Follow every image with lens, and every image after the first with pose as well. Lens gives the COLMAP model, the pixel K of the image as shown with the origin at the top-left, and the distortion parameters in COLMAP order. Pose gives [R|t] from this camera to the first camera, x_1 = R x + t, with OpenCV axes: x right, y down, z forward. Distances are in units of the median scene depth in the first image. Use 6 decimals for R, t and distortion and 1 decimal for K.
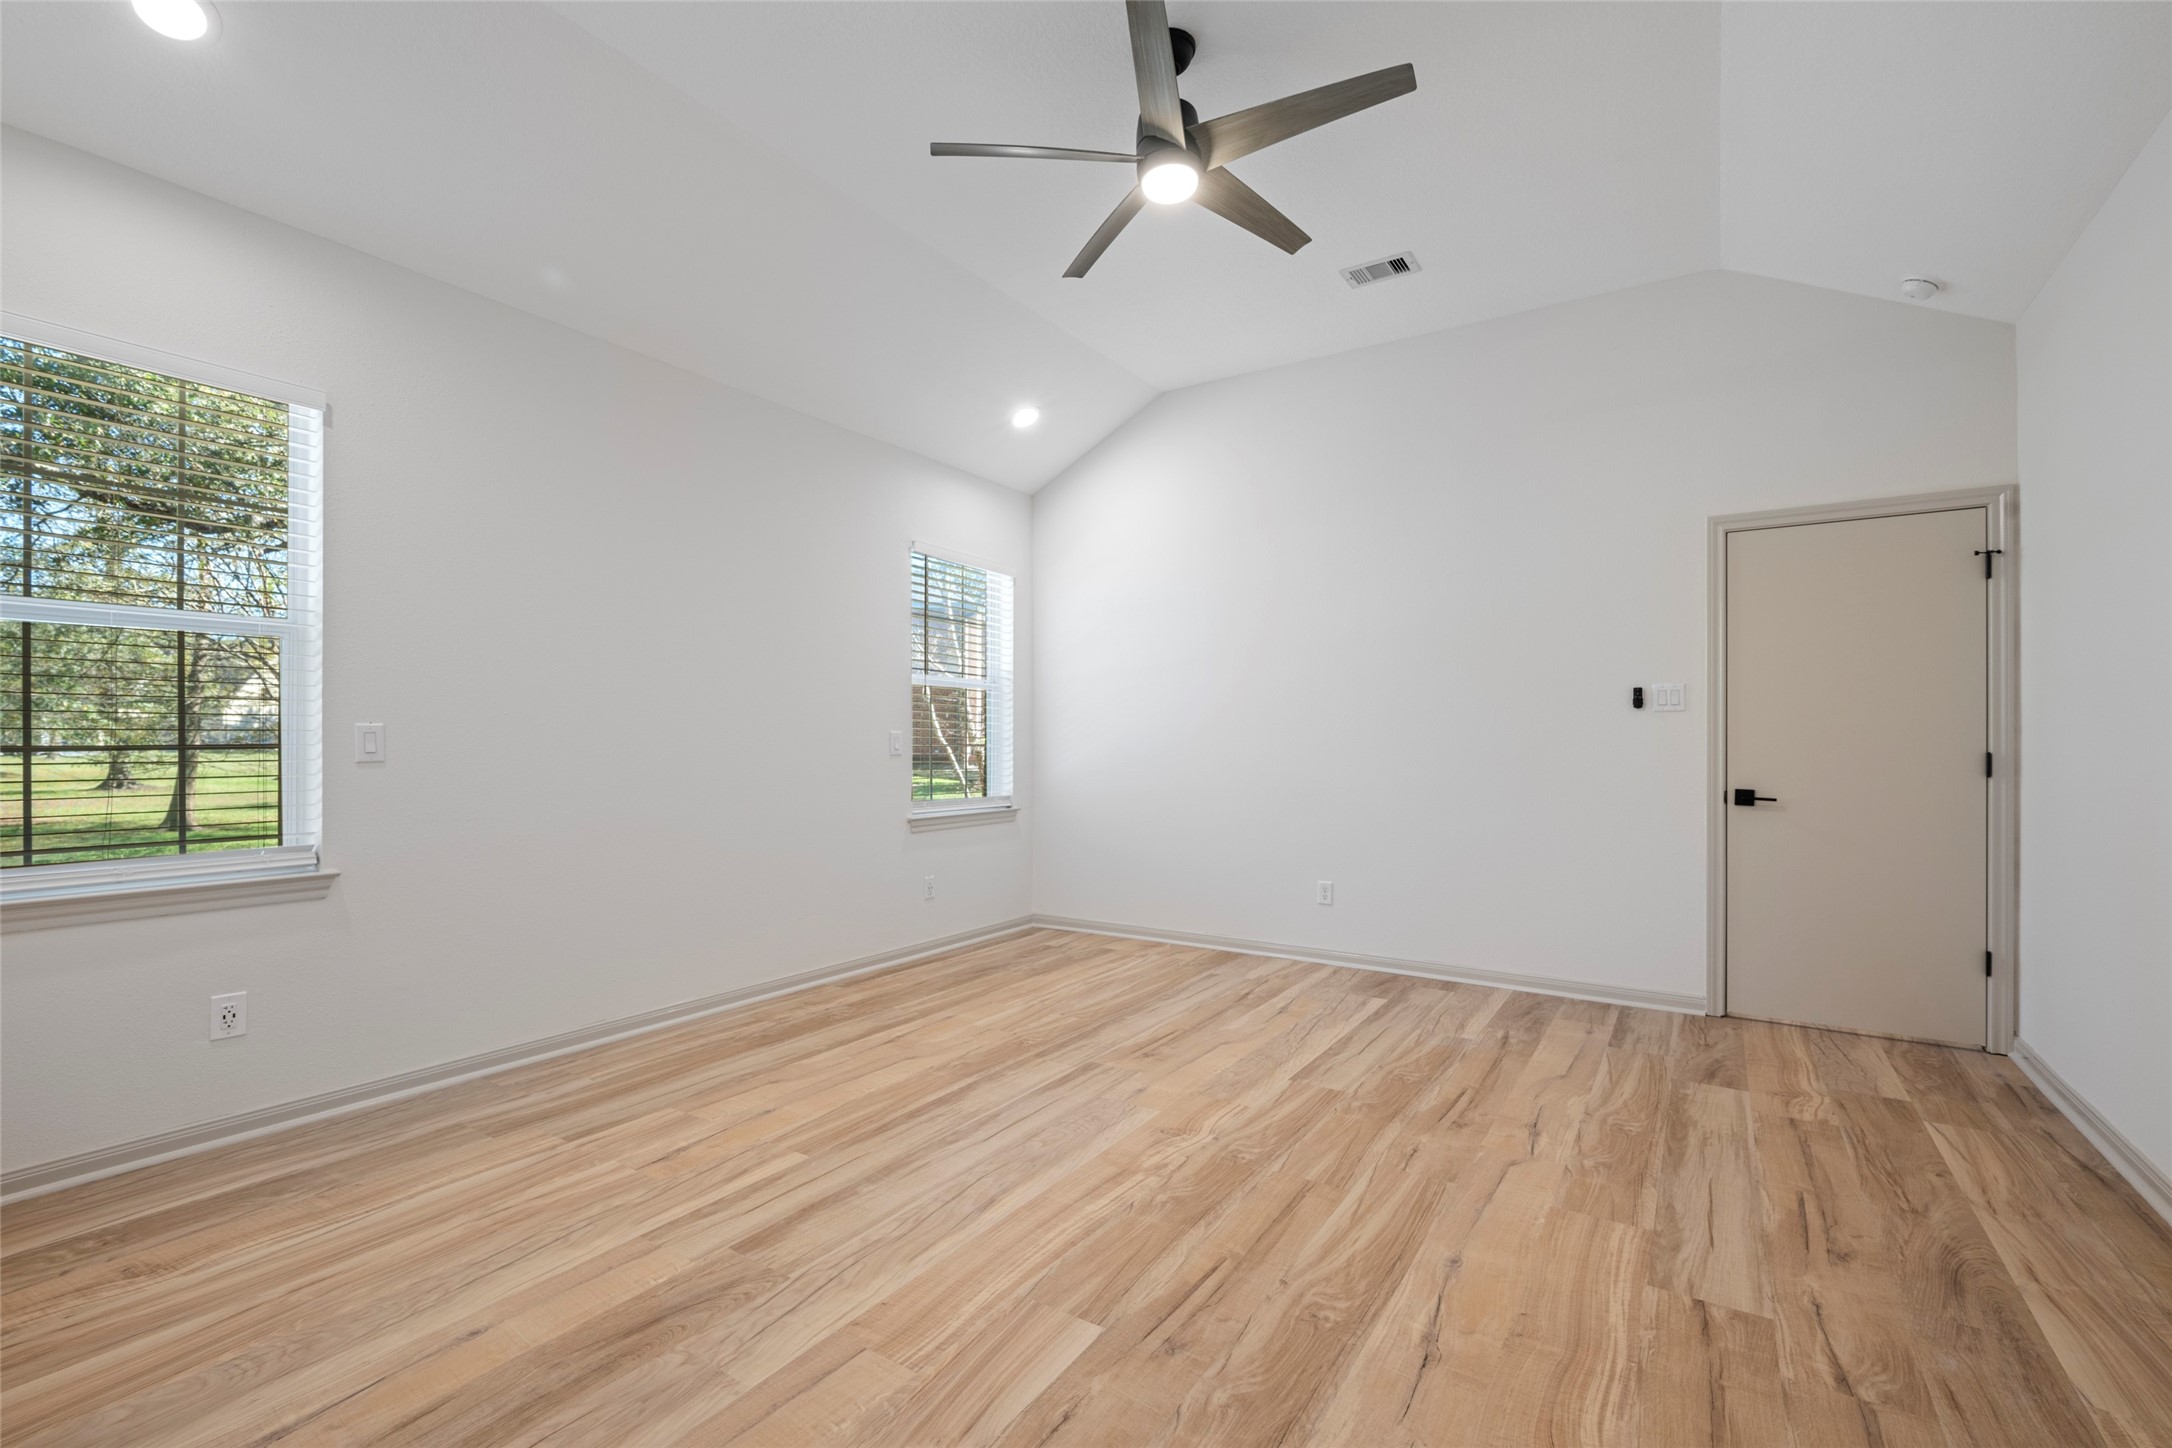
lens RADIAL K [[948.3, 0, 1087.3], [0, 948.3, 730.0], [0, 0, 1]] dist [-0.000822, 0.000523]
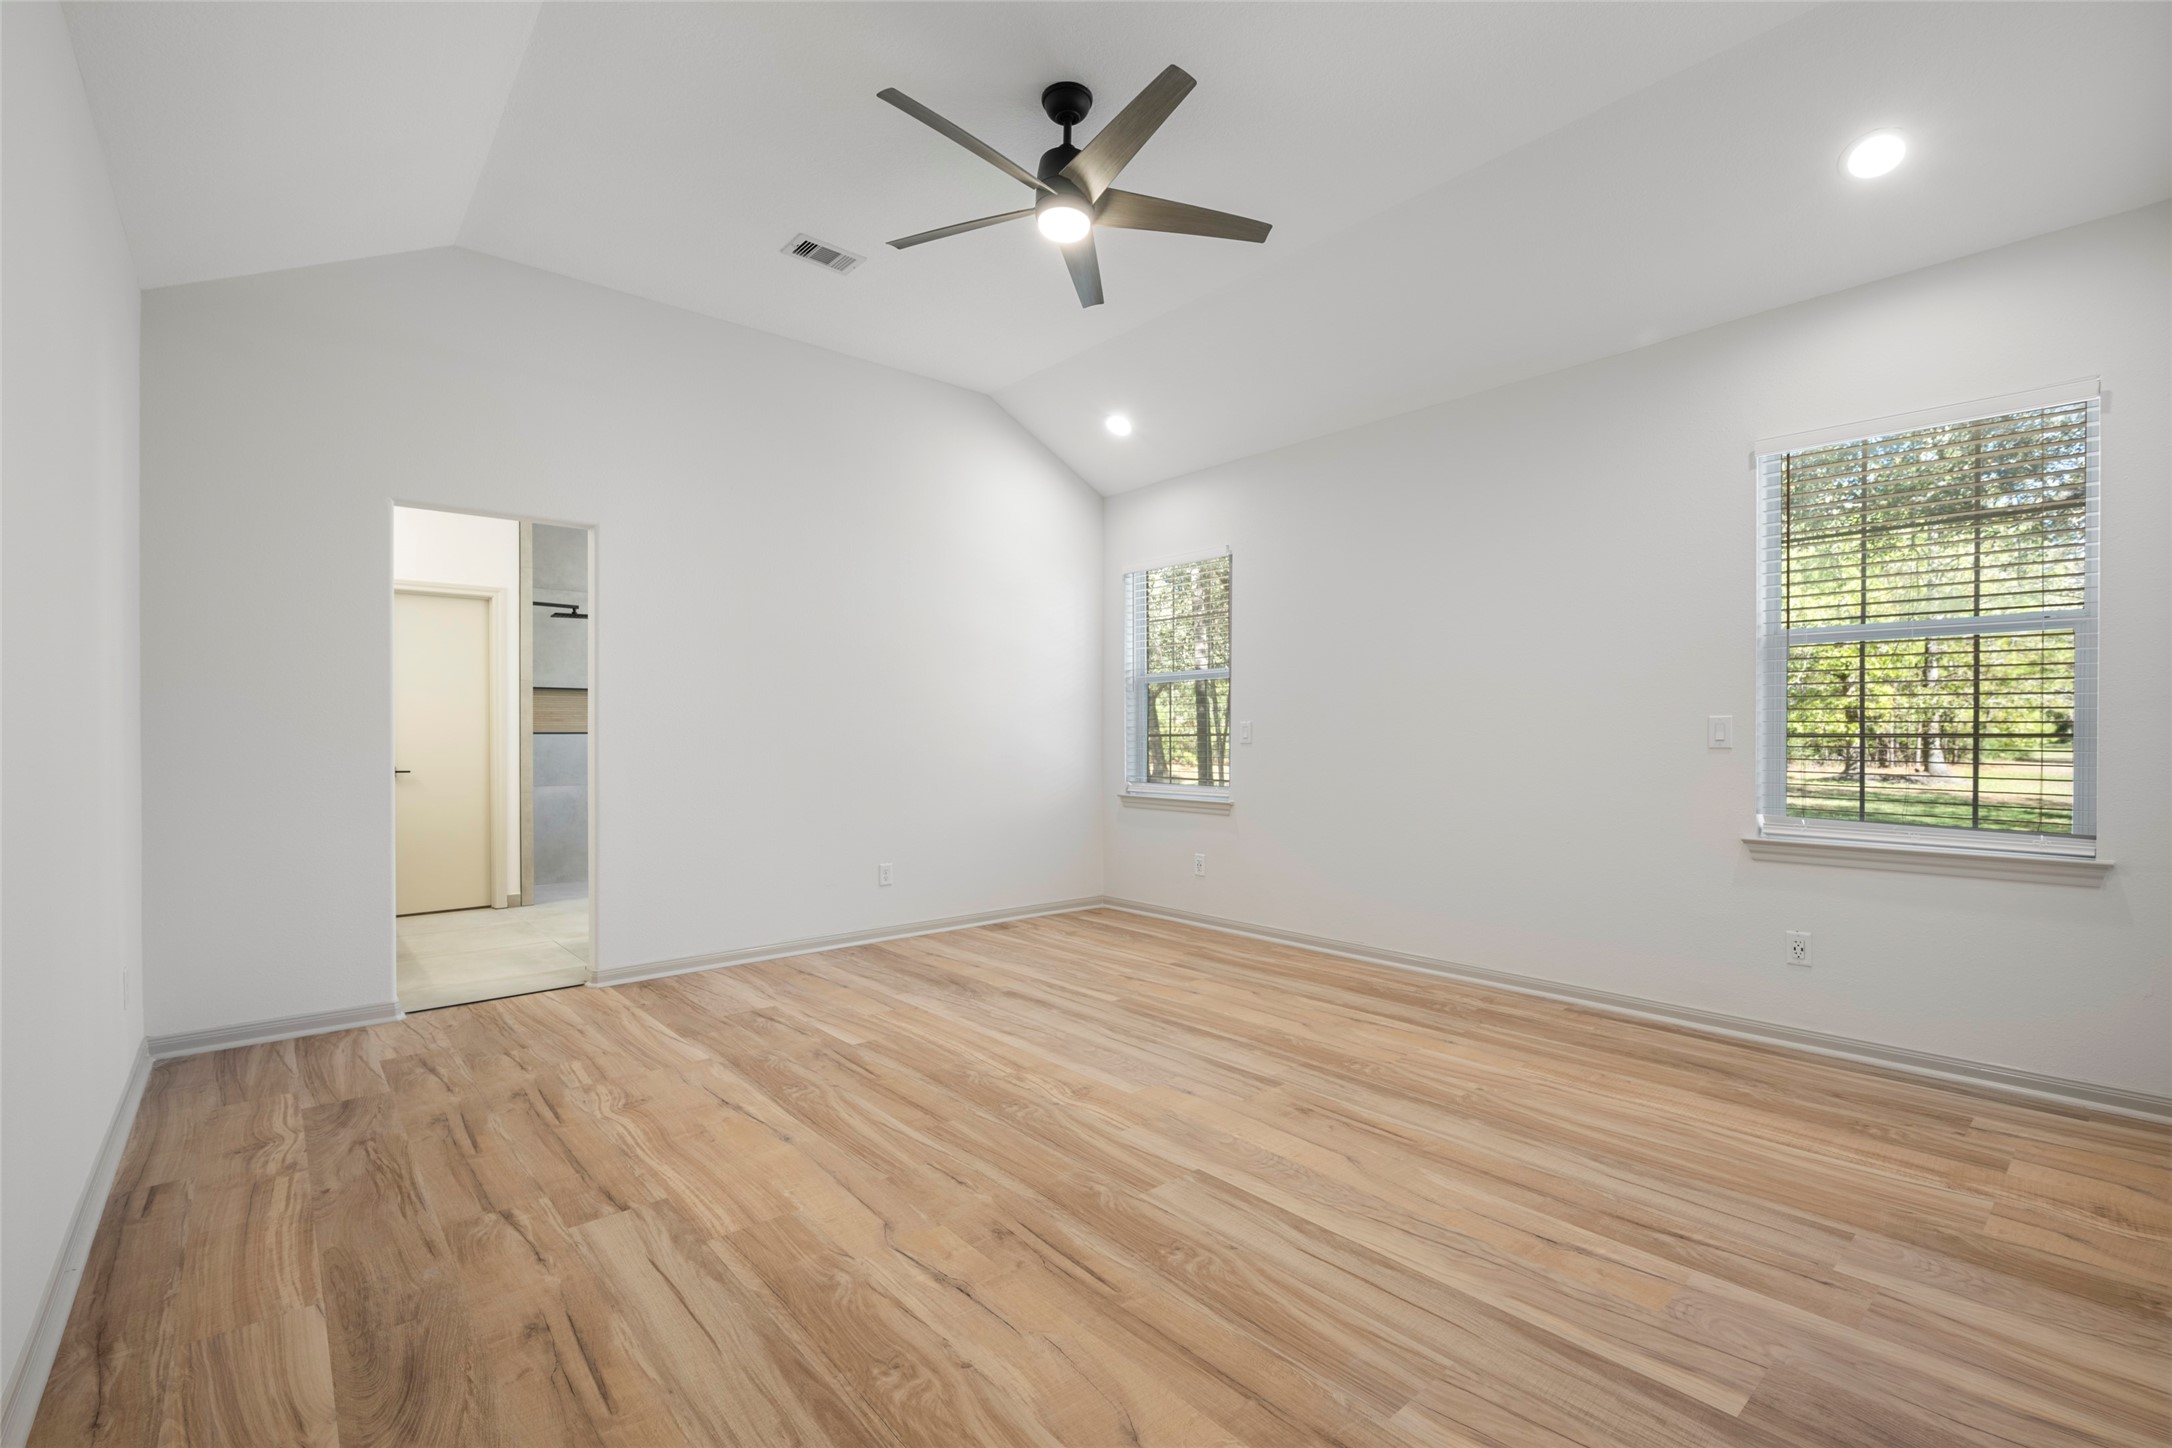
lens RADIAL K [[948.3, 0, 1103.0], [0, 948.3, 734.9], [0, 0, 1]] dist [-0.000822, 0.000523]
pose [[-0.257355, -0.000575, -0.966317, 1.131276], [0.013479, 0.999900, -0.004185, 0.021809], [0.966223, -0.014102, -0.257322, 1.308605]]
